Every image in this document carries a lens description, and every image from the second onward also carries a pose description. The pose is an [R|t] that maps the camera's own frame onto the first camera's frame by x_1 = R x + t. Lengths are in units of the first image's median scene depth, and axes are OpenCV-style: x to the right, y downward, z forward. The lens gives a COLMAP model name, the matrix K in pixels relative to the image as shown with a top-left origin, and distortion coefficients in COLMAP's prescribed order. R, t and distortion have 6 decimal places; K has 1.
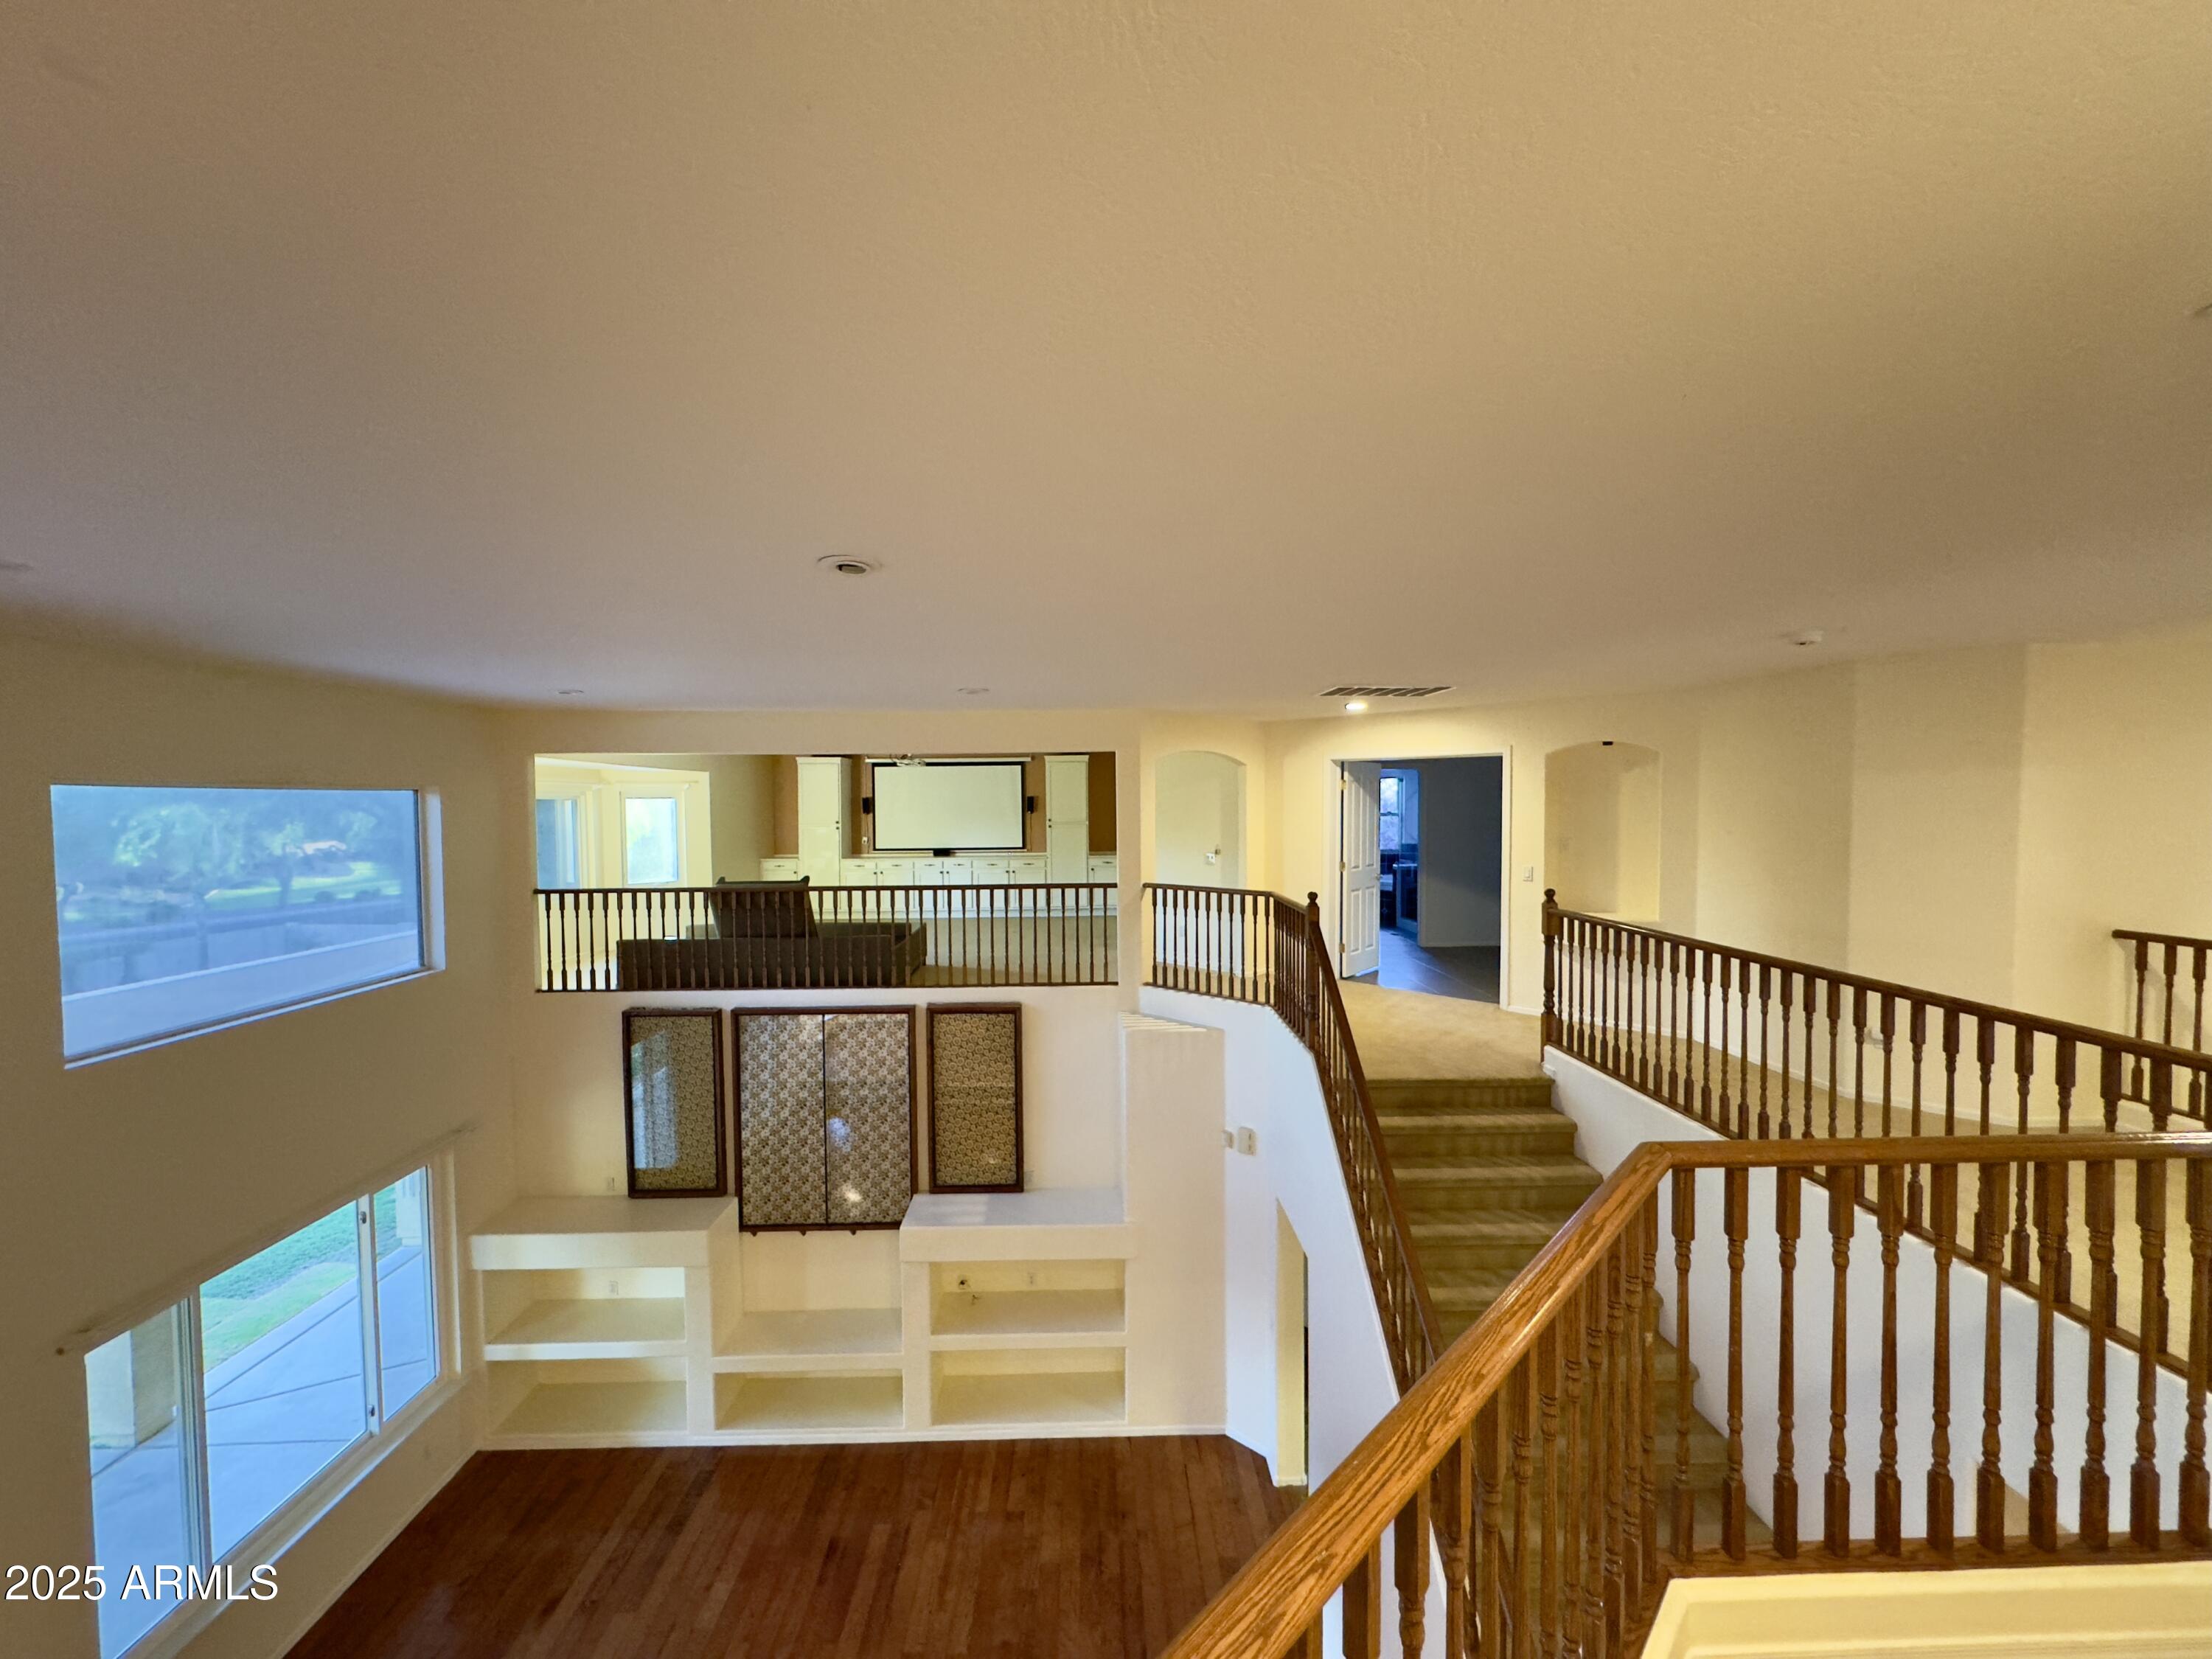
lens RADIAL K [[886.7, 0, 1106.0], [0, 886.7, 829.5], [0, 0, 1]] dist [0.000591, 0.000092]
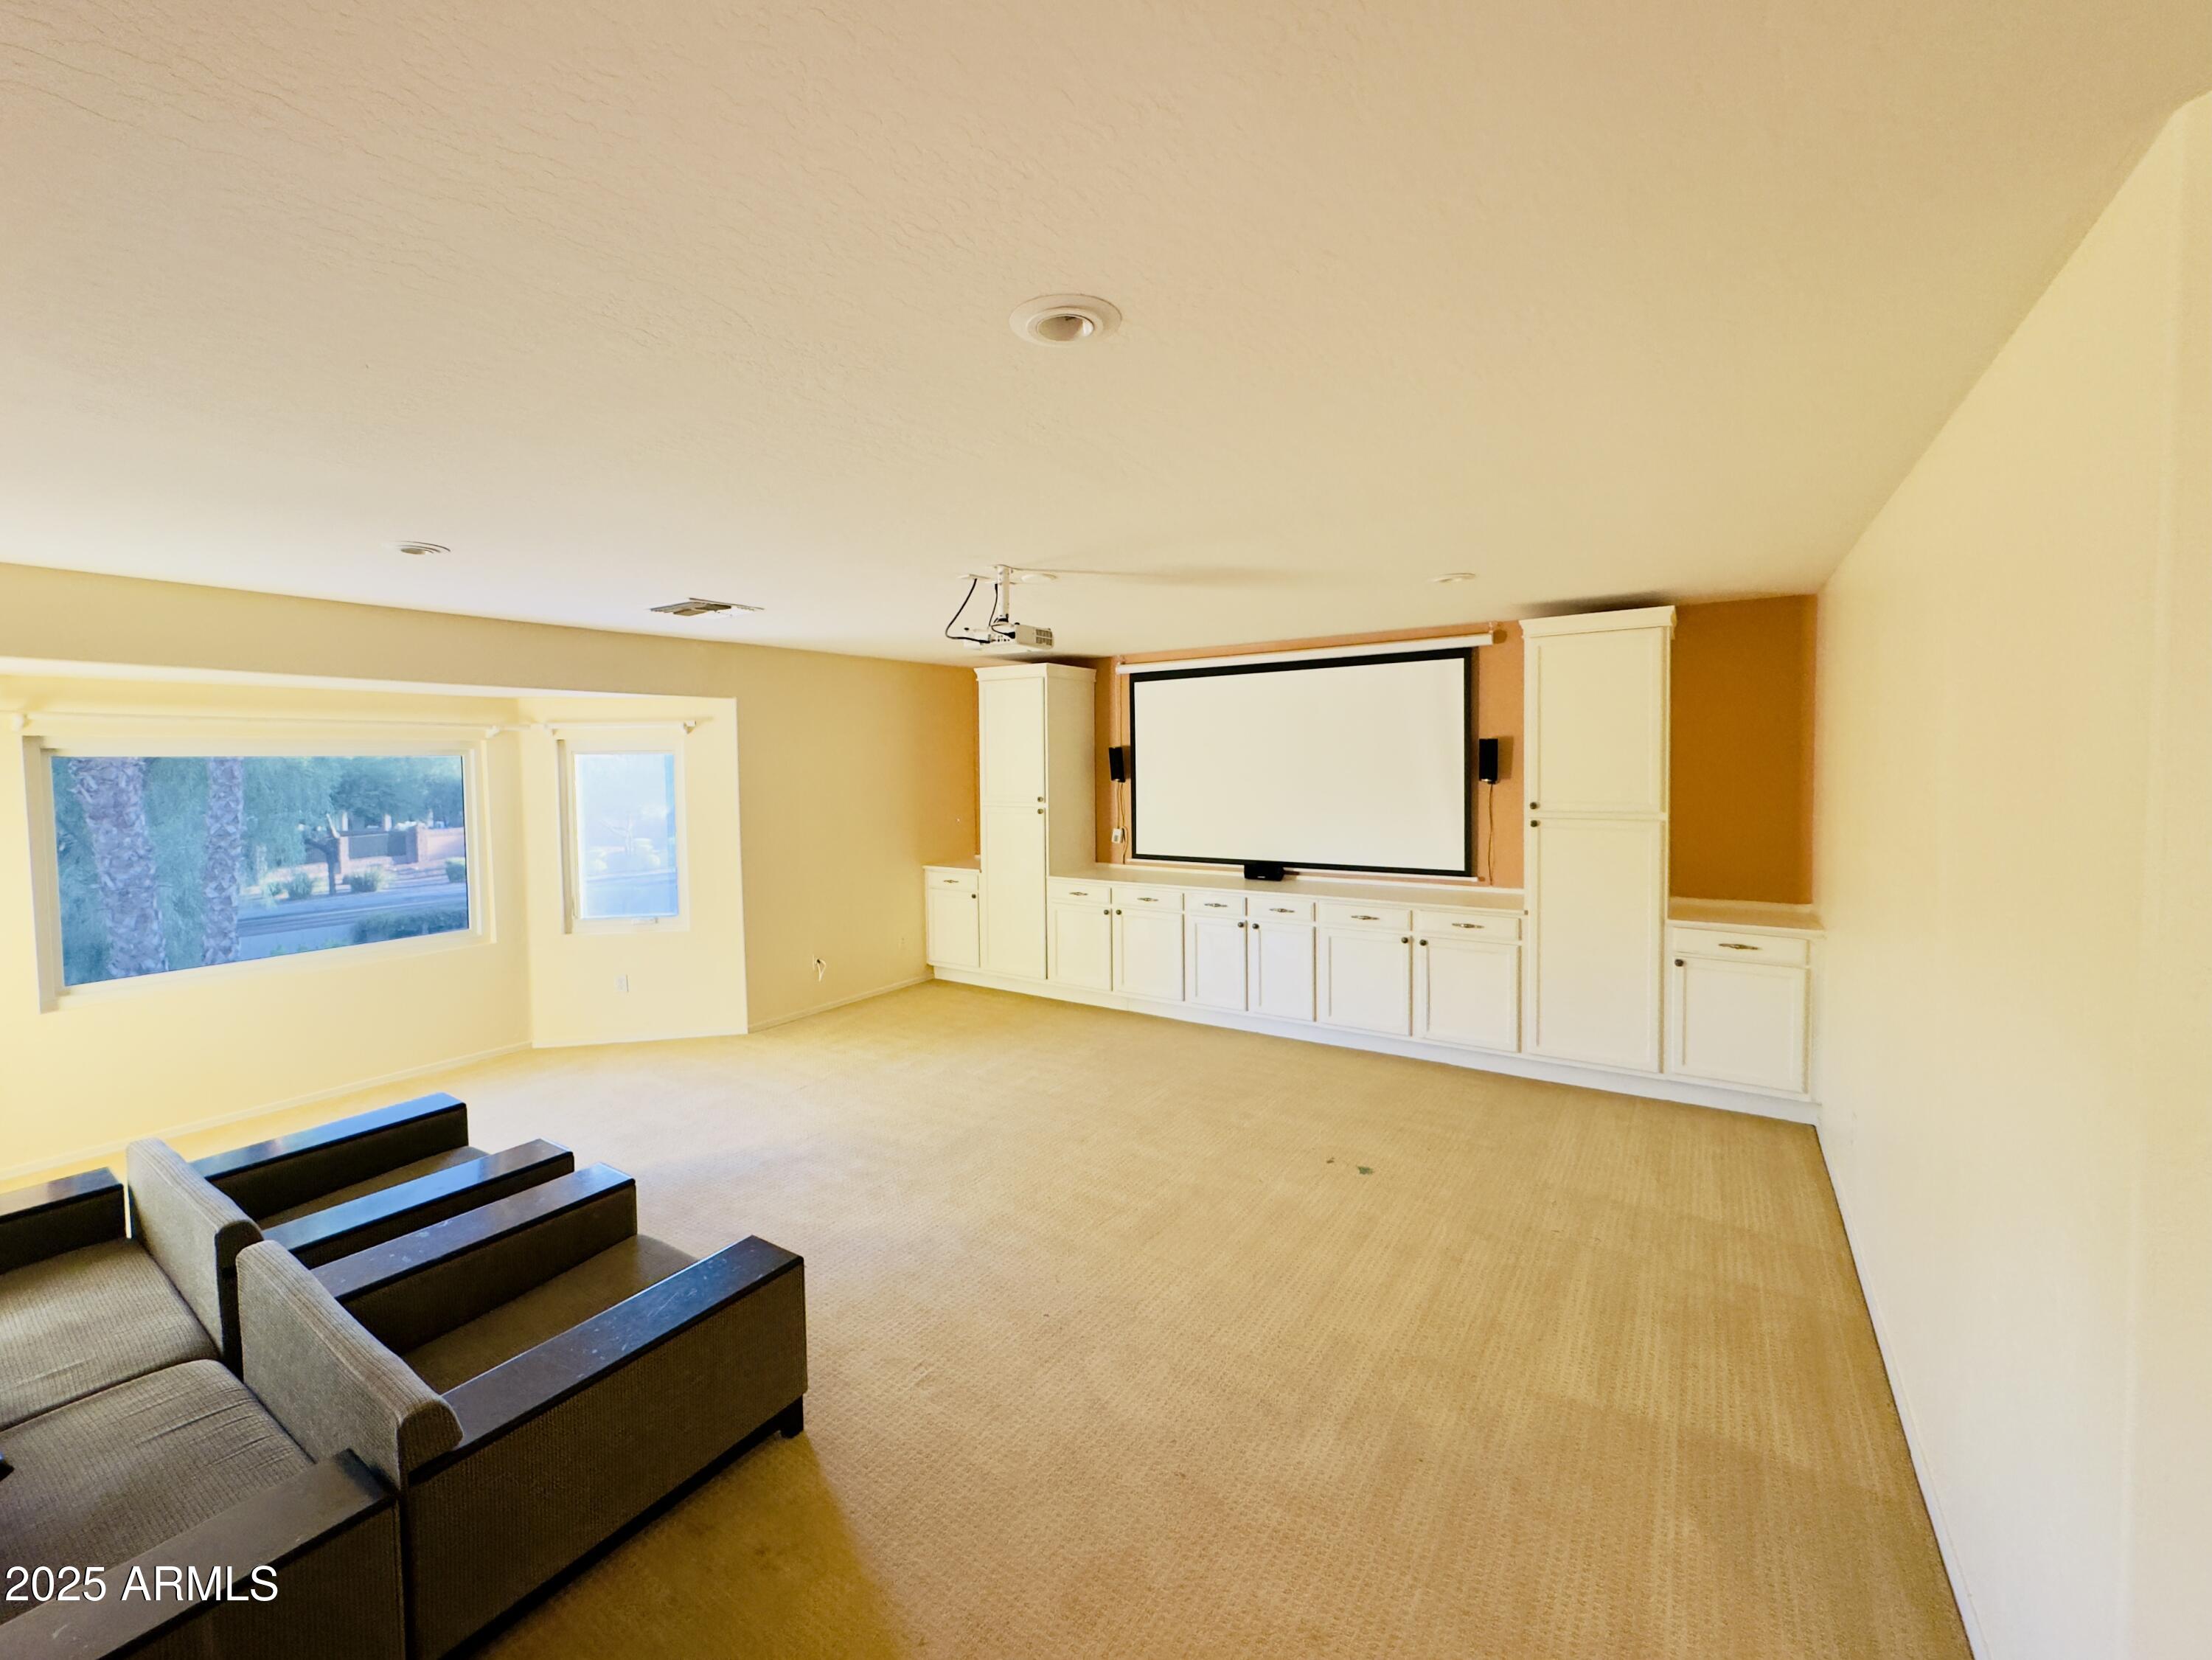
lens RADIAL K [[886.7, 0, 1106.0], [0, 886.7, 830.0], [0, 0, 1]] dist [0.000591, 0.000092]
pose [[0.826498, 0.036421, -0.561760, -0.006987], [-0.009310, 0.998653, 0.051048, -0.019791], [0.562863, -0.036961, 0.825724, 0.724885]]
